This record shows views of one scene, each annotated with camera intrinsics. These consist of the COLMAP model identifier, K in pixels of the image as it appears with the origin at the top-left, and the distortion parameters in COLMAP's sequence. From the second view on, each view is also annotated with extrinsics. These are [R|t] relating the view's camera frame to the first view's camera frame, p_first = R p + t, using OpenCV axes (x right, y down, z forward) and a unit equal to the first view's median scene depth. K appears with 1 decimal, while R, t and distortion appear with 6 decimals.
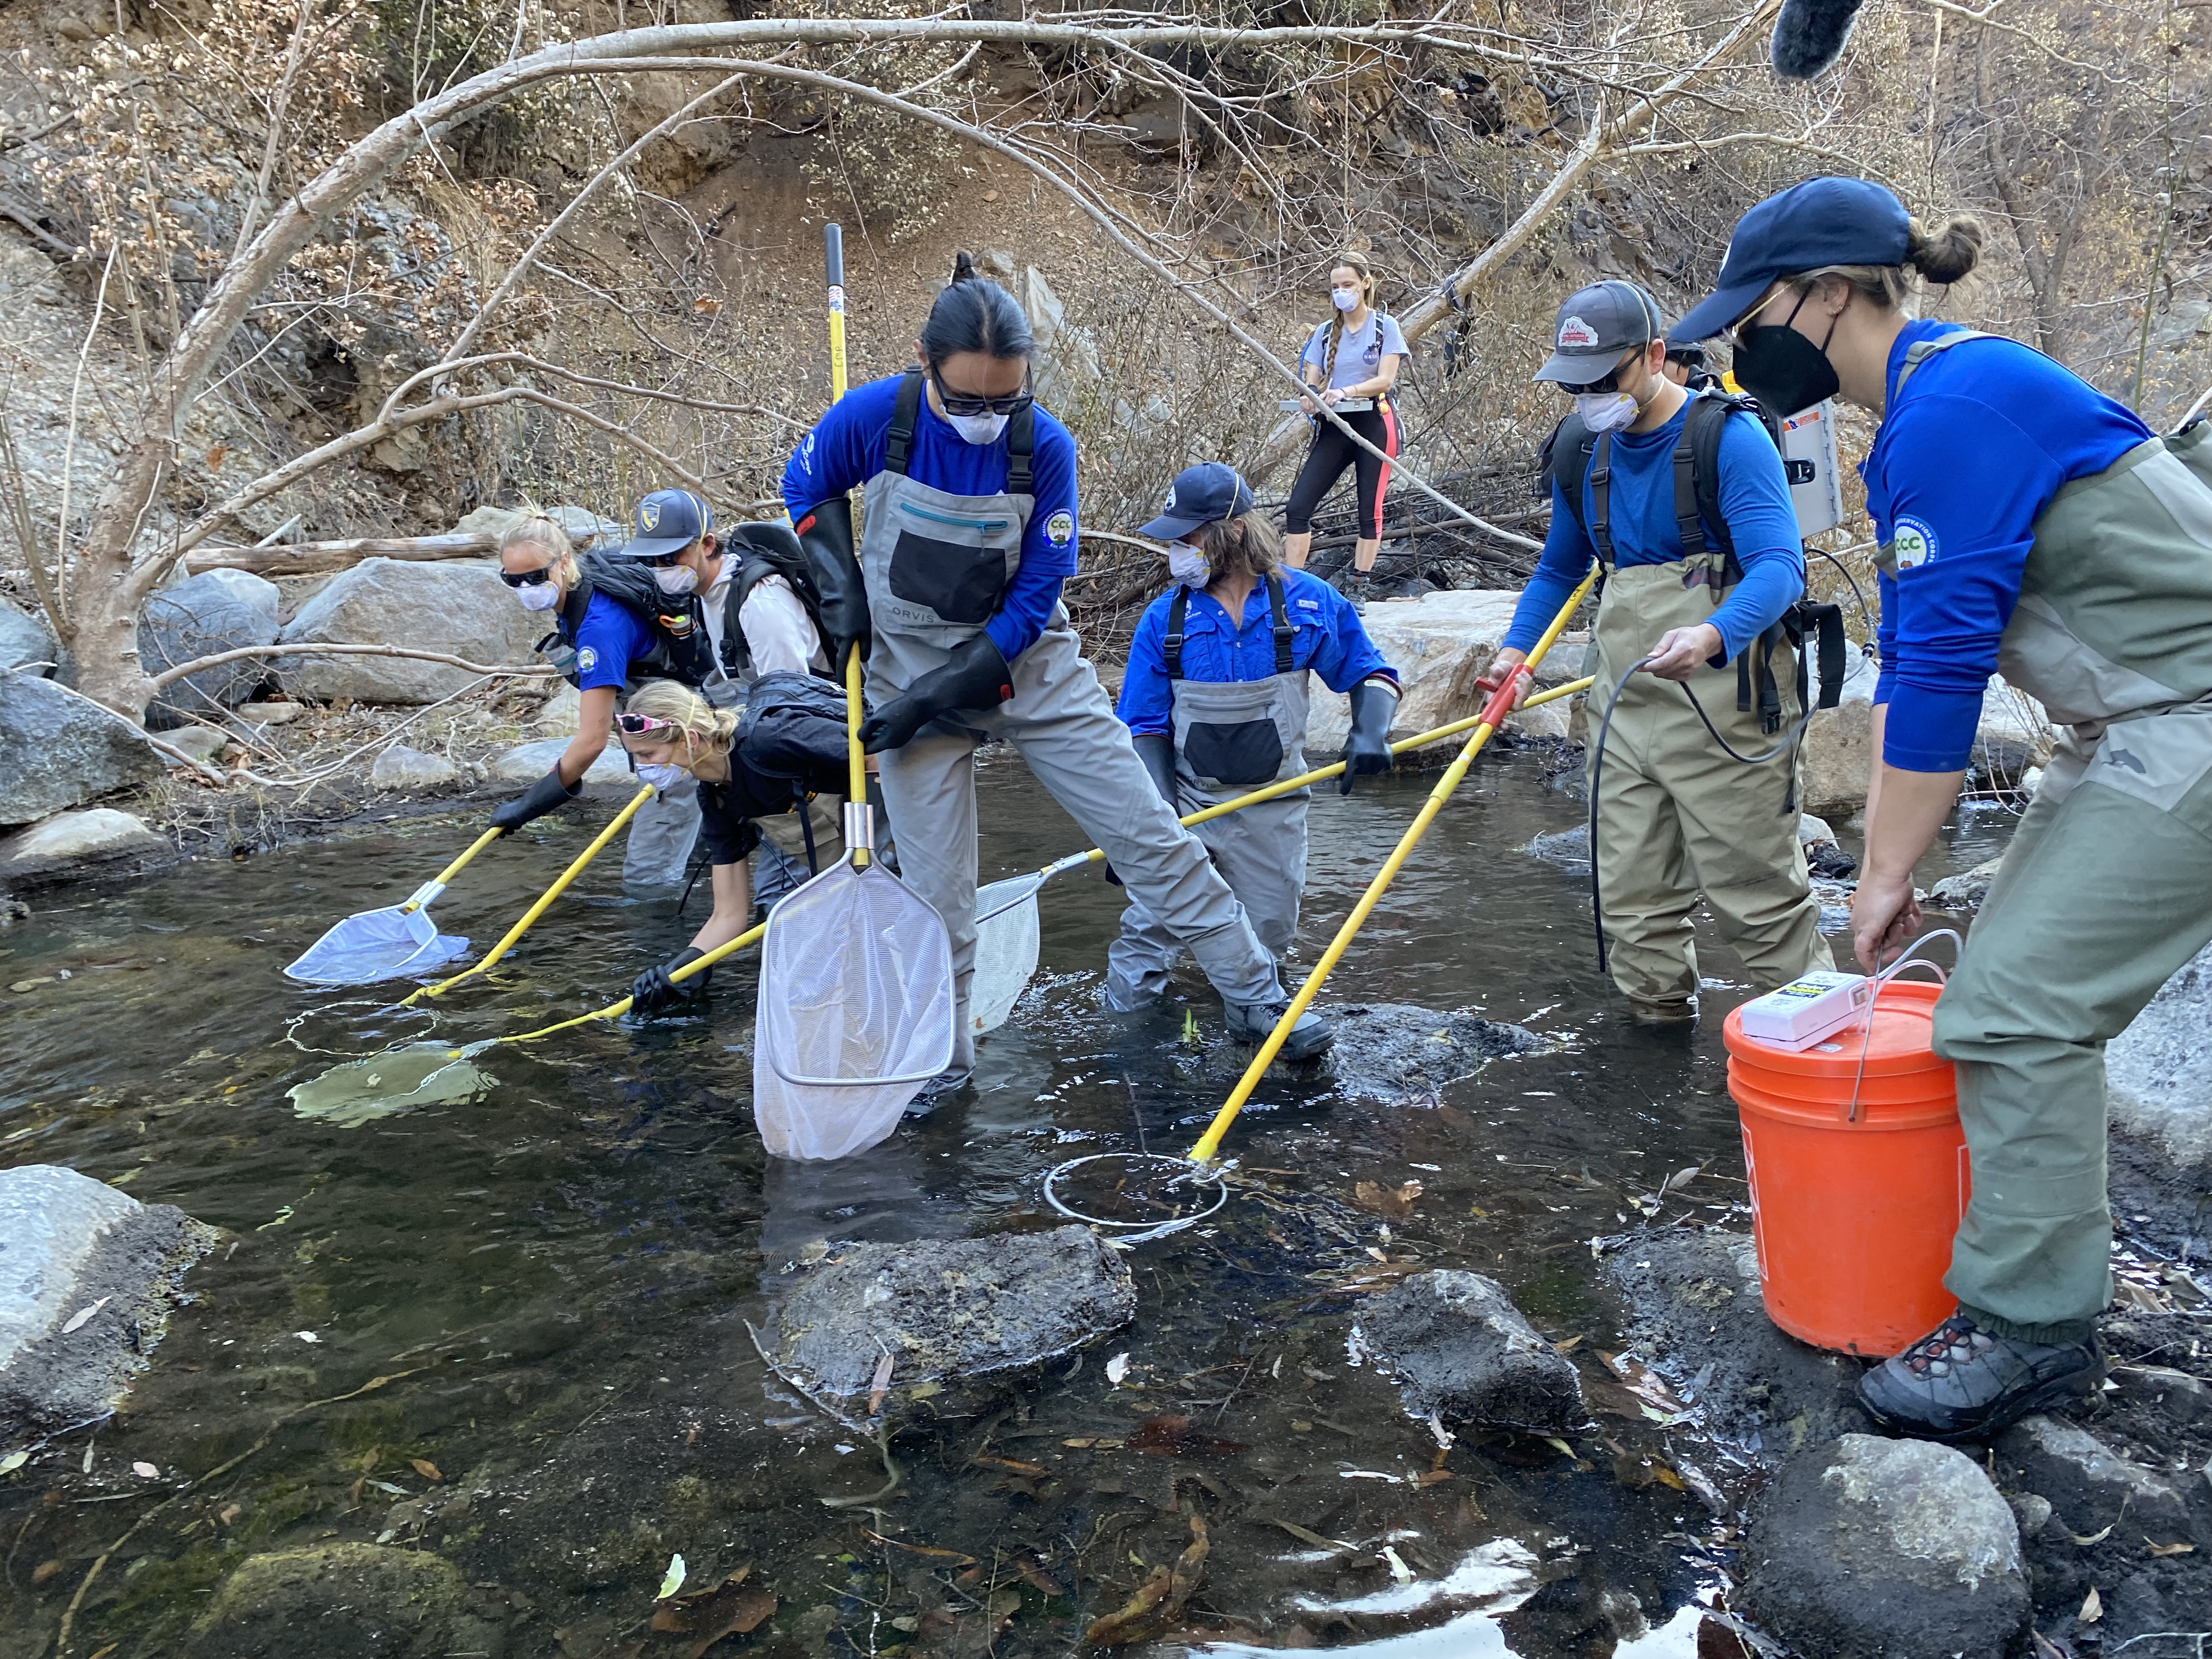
lens RADIAL K [[1652.0, 0, 1101.6], [0, 1652.0, 868.4], [0, 0, 1]] dist [0.020362, -0.010241]
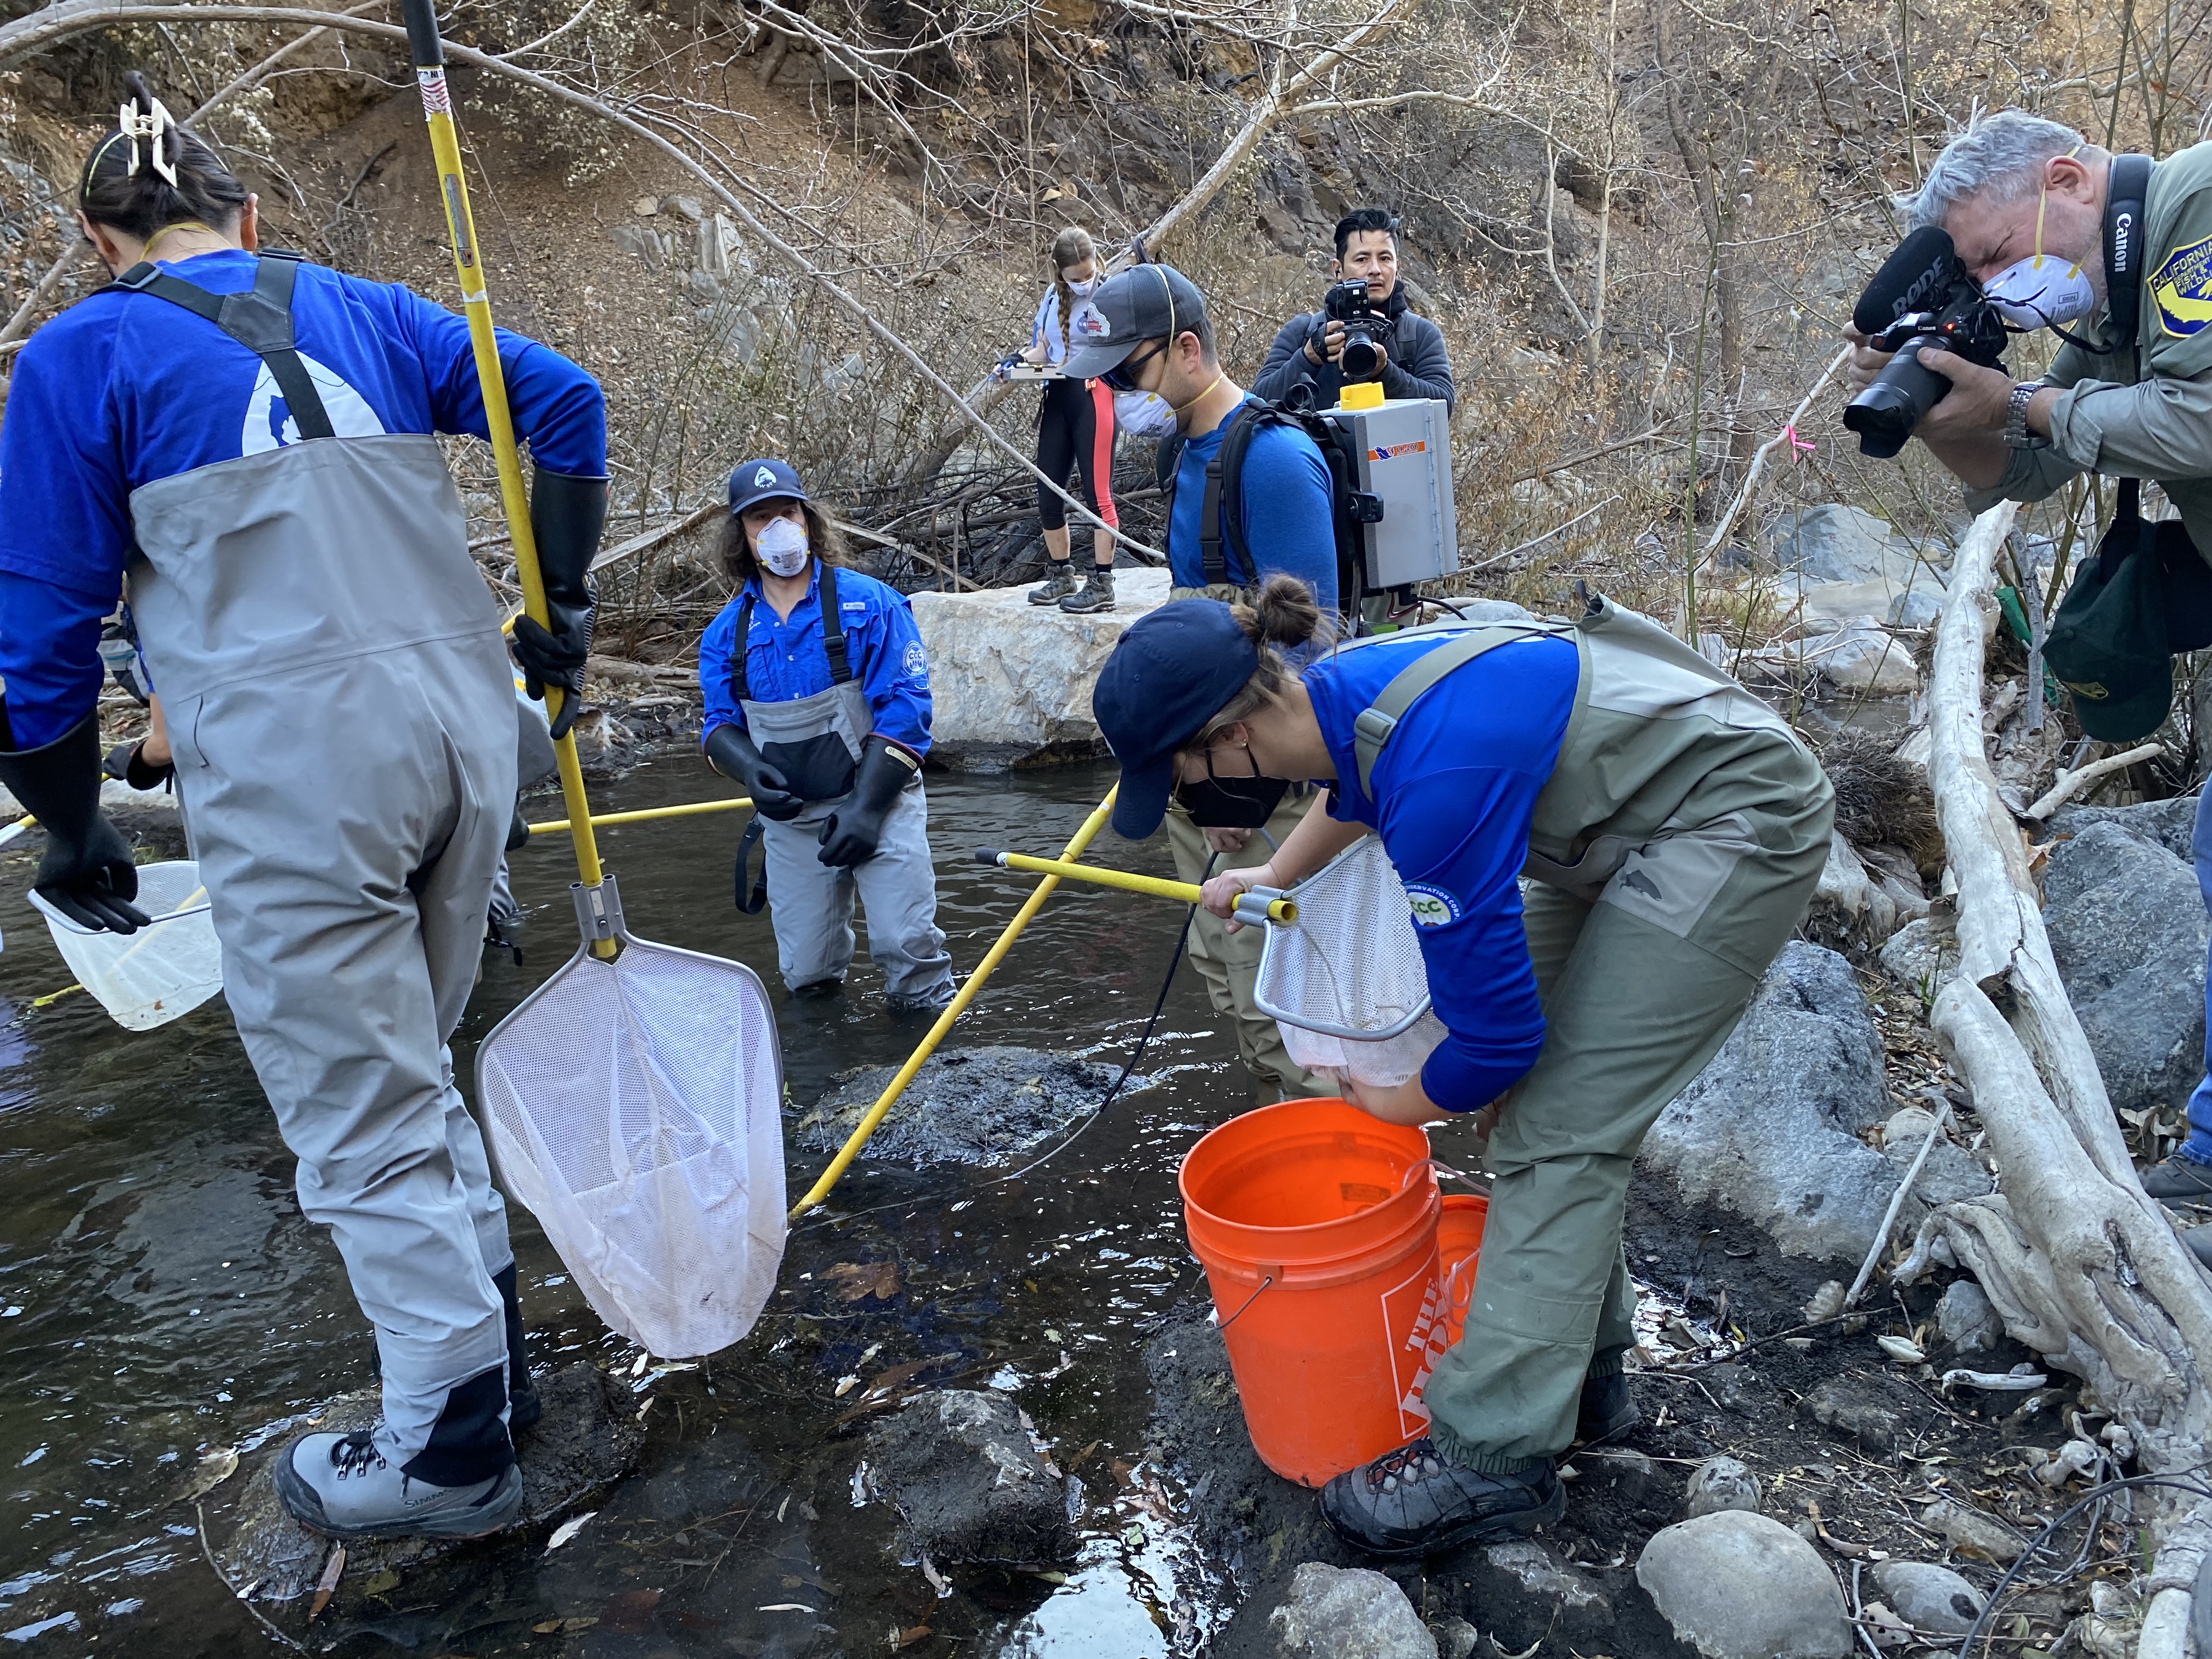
lens RADIAL K [[1652.0, 0, 1101.6], [0, 1652.0, 868.4], [0, 0, 1]] dist [0.020362, -0.010241]
pose [[0.989373, -0.046785, 0.137664, 0.149626], [0.041619, 0.998326, 0.040170, -0.083512], [-0.139313, -0.034013, 0.989664, 0.035570]]
